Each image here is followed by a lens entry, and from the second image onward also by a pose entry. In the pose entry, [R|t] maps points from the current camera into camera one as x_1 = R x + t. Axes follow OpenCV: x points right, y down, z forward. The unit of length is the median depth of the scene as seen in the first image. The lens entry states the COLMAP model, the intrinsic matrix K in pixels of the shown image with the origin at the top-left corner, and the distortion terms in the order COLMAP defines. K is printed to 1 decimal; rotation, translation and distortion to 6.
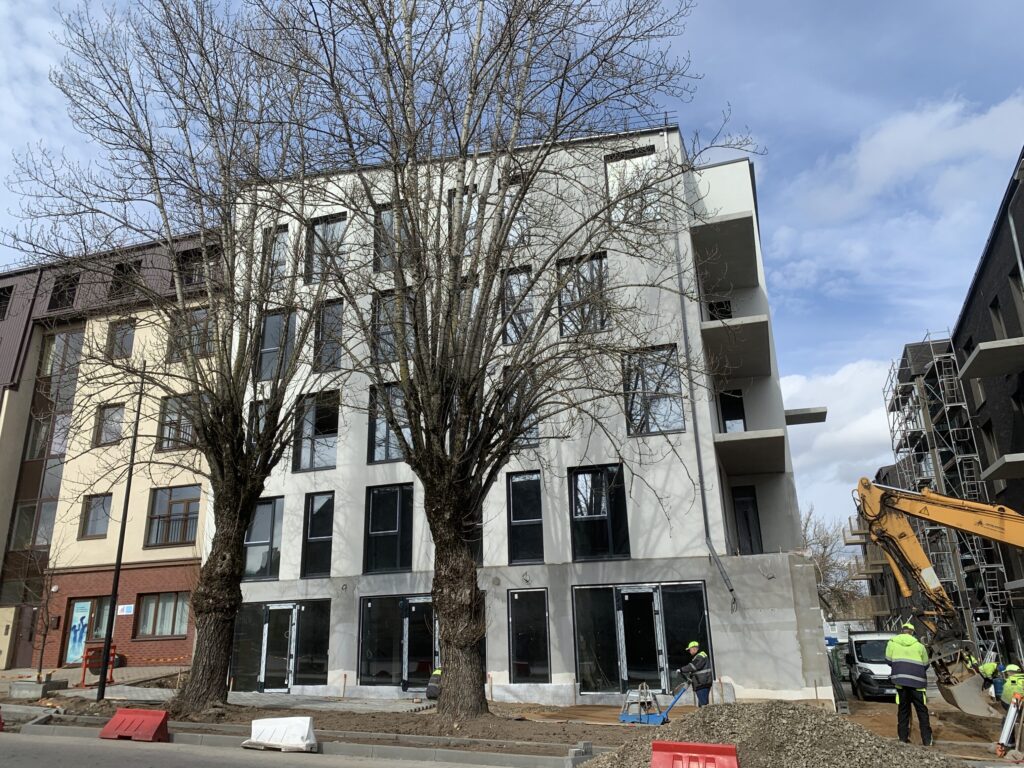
lens RADIAL K [[781.9, 0, 512.0], [0, 781.9, 384.0], [0, 0, 1]] dist [0.027139, -0.009384]
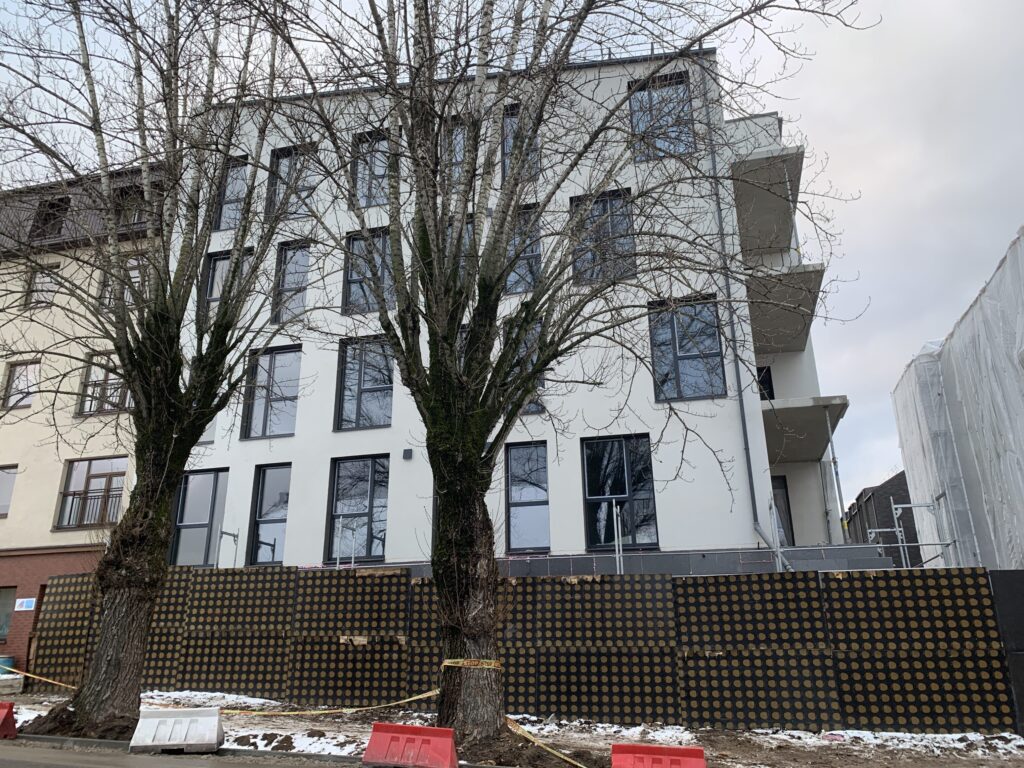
lens RADIAL K [[787.2, 0, 512.0], [0, 787.2, 384.0], [0, 0, 1]] dist [-0.004536, 0.003008]
pose [[0.997482, 0.038486, 0.059567, -0.052393], [-0.036222, 0.998597, -0.038636, 0.083873], [-0.060970, 0.036381, 0.997476, 0.173858]]
